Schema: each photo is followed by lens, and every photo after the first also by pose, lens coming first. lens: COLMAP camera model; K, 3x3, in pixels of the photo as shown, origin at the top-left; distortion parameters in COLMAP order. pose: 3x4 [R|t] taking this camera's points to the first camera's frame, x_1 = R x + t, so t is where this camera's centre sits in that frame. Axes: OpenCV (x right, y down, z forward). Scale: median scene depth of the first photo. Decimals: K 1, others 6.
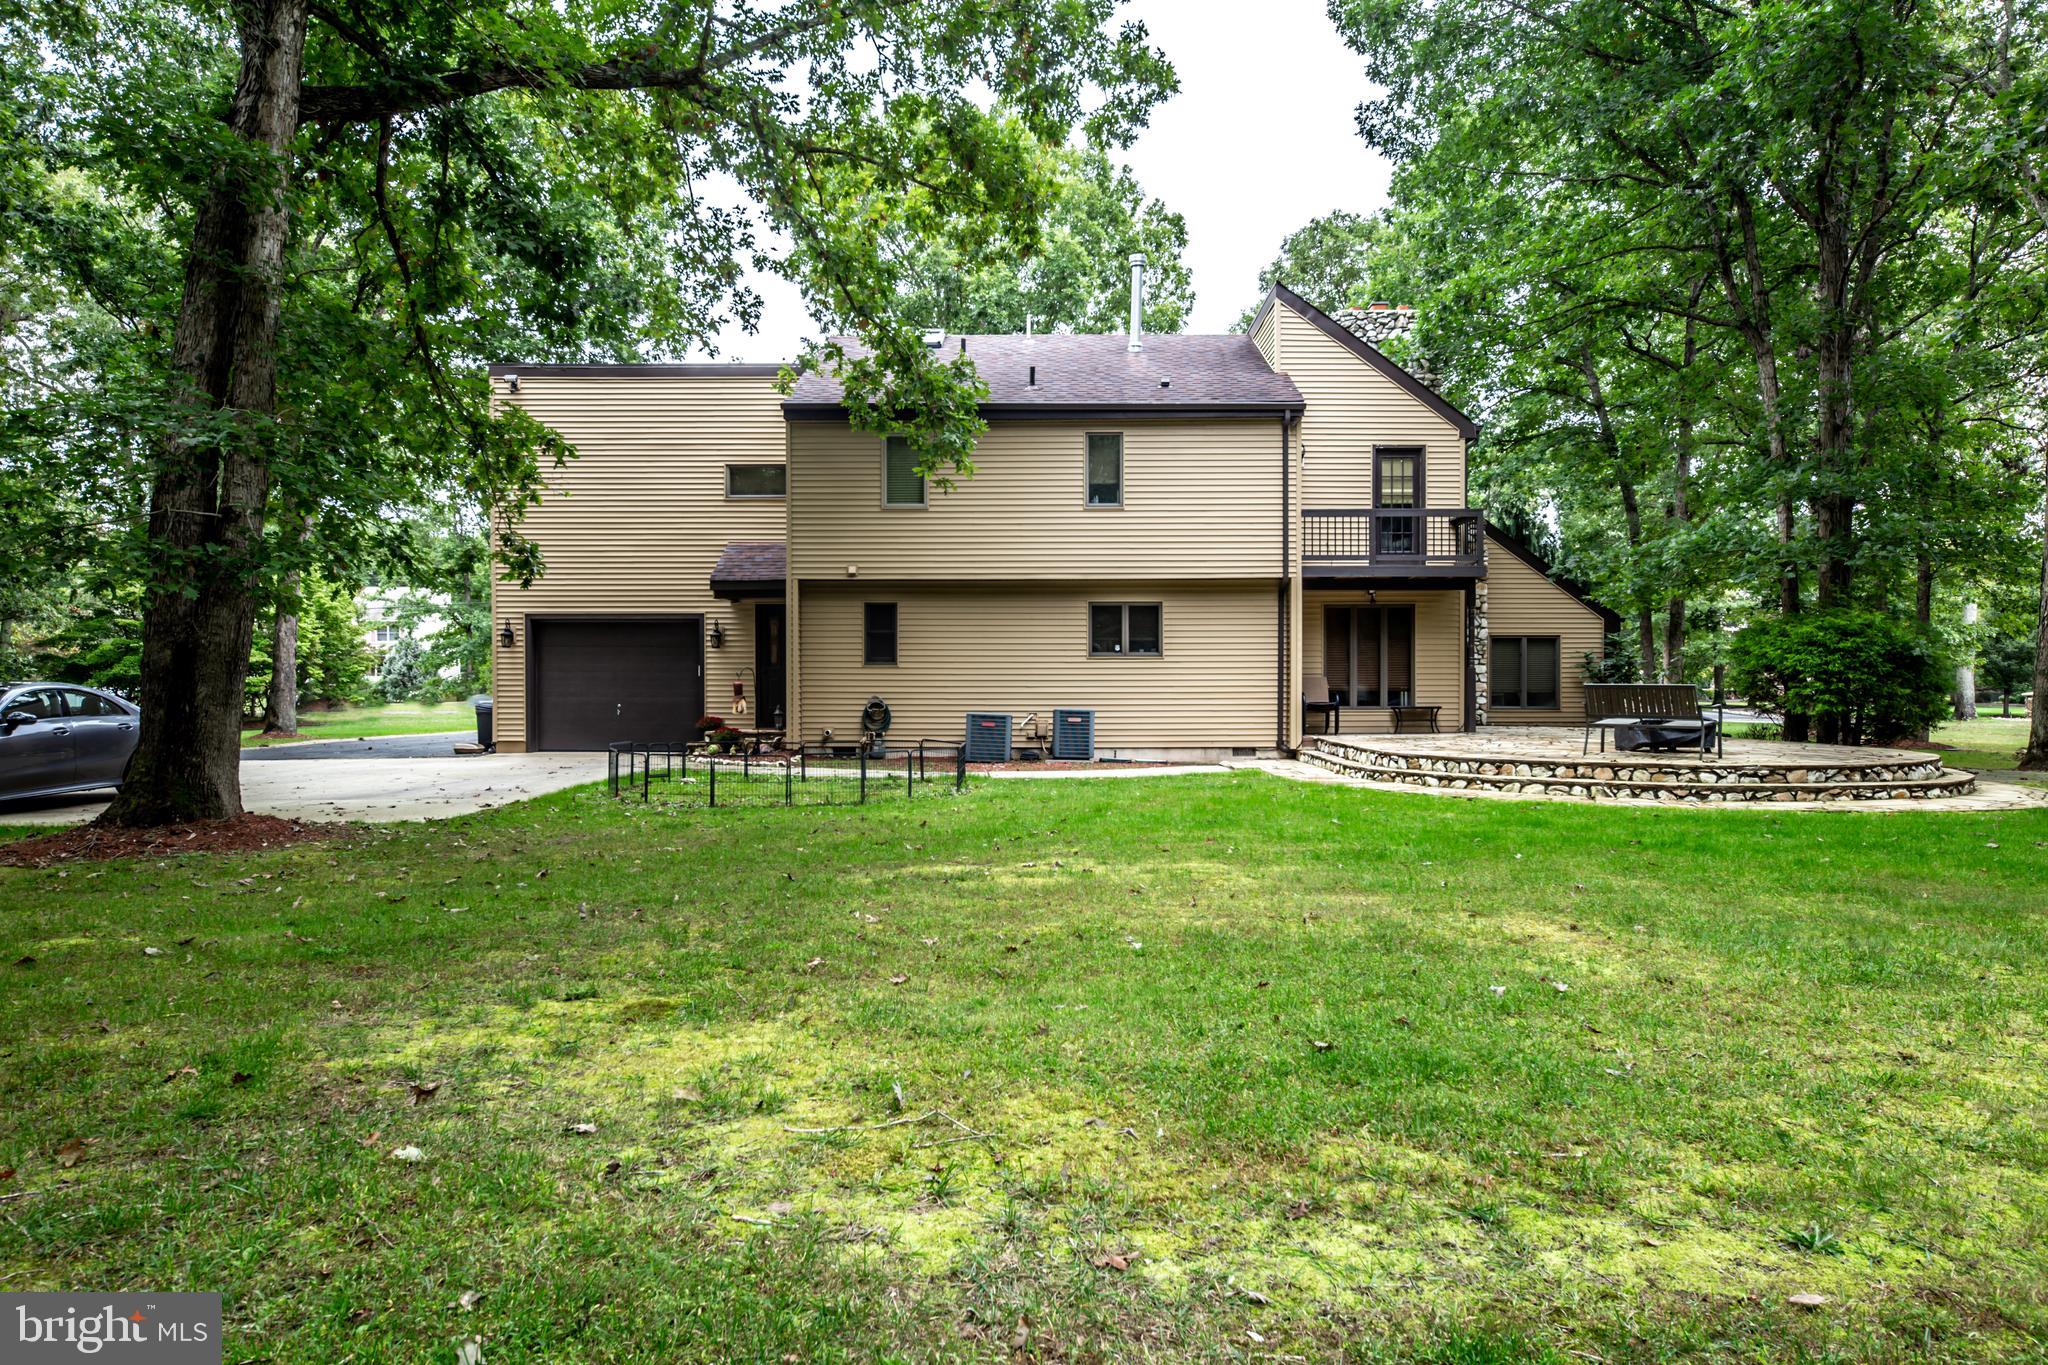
lens RADIAL K [[1329.2, 0, 1024.0], [0, 1329.2, 682.5], [0, 0, 1]] dist [0.012283, 0.005953]
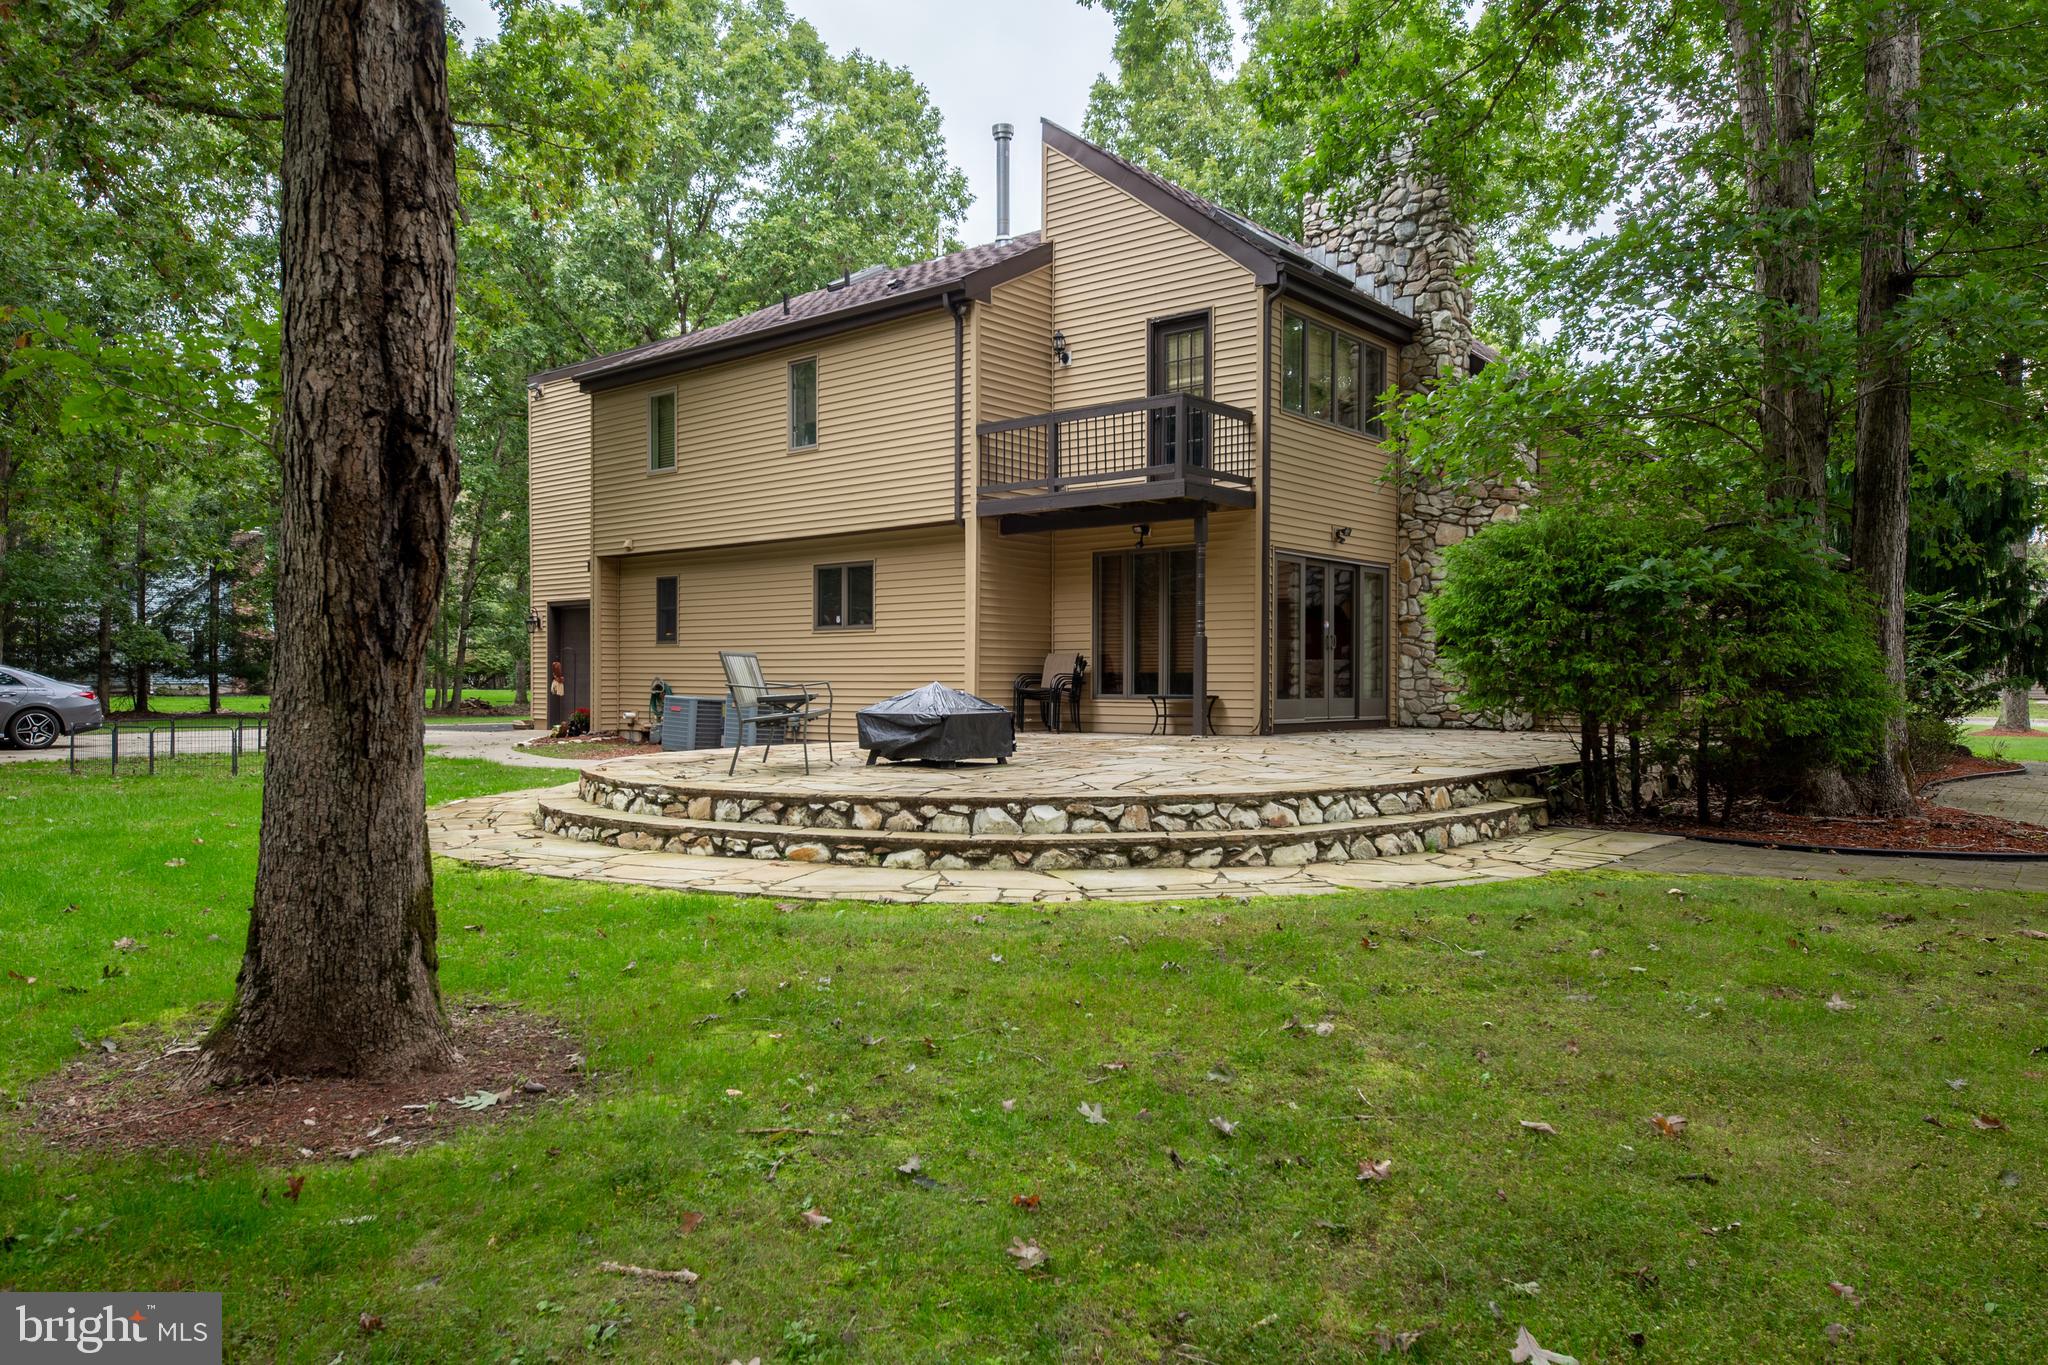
lens RADIAL K [[1365.3, 0, 1024.0], [0, 1365.3, 682.5], [0, 0, 1]] dist [-0.002077, 0.026307]
pose [[0.765945, 0.005433, -0.642883, 0.704605], [-0.002395, 0.999981, 0.005598, 0.008658], [0.642902, -0.002748, 0.765944, 0.425543]]
